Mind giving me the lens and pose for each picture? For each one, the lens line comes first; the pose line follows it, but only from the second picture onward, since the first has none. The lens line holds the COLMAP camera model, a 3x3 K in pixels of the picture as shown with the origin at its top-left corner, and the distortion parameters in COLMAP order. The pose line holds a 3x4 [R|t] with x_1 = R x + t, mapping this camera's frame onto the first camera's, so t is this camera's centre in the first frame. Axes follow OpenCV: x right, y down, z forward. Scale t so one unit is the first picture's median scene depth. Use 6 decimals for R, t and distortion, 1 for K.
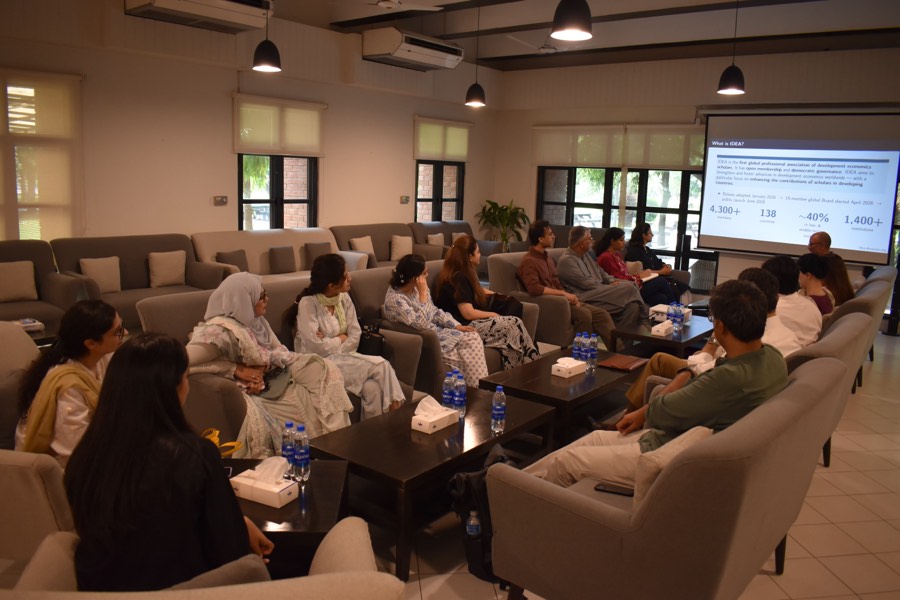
lens RADIAL K [[704.4, 0, 450.0], [0, 704.4, 300.0], [0, 0, 1]] dist [-0.003464, -0.116650]
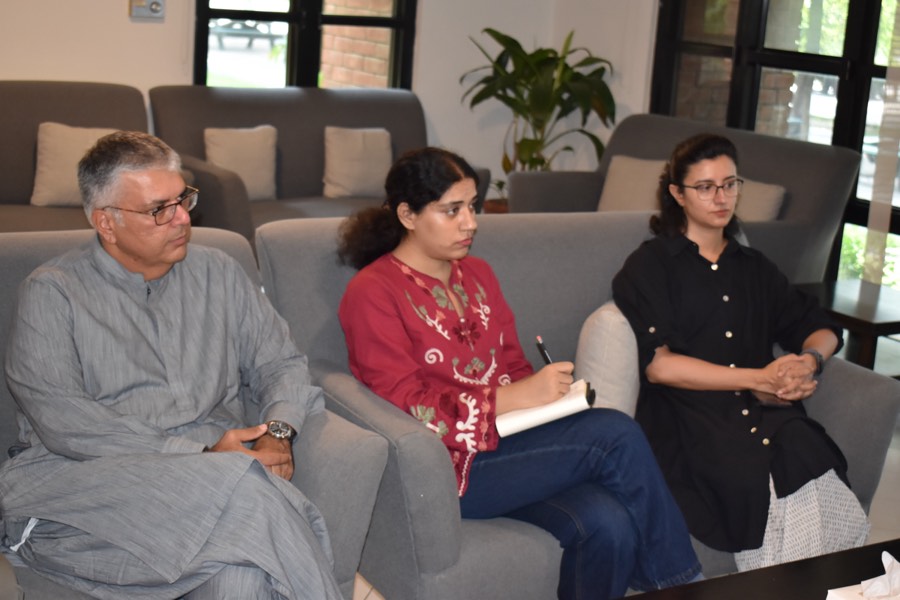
lens RADIAL K [[1481.2, 0, 450.0], [0, 1481.2, 300.0], [0, 0, 1]] dist [-0.016101, -0.047006]
pose [[0.947408, 0.100622, -0.303797, 0.284163], [-0.093094, 0.994885, 0.039200, -0.056437], [0.306188, -0.008856, 0.951930, 0.448862]]
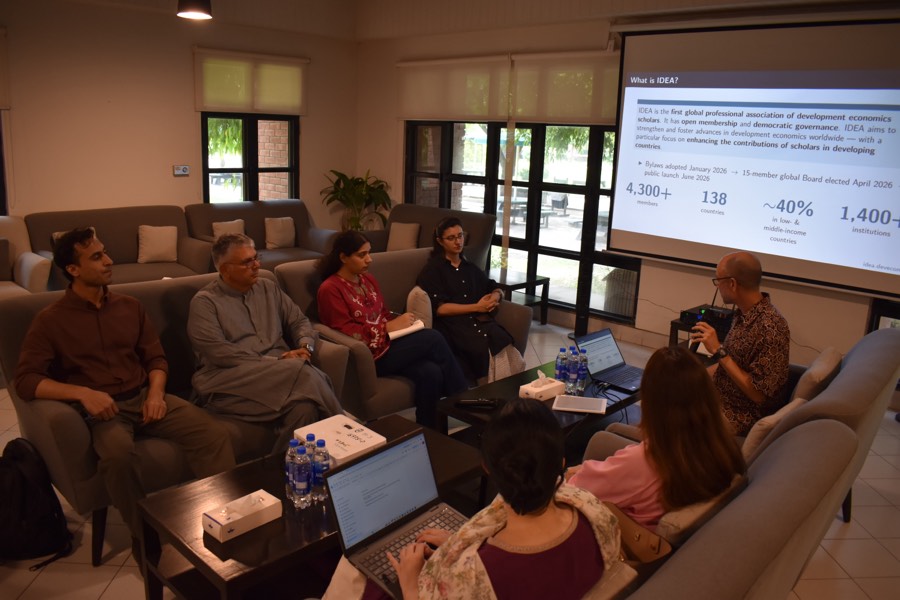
lens RADIAL K [[689.4, 0, 450.0], [0, 689.4, 300.0], [0, 0, 1]] dist [-0.095273, -0.001434]
pose [[0.996531, 0.024118, -0.079648, 0.263411], [-0.020084, 0.998493, 0.051070, -0.059050], [0.080760, -0.049293, 0.995514, 0.384516]]
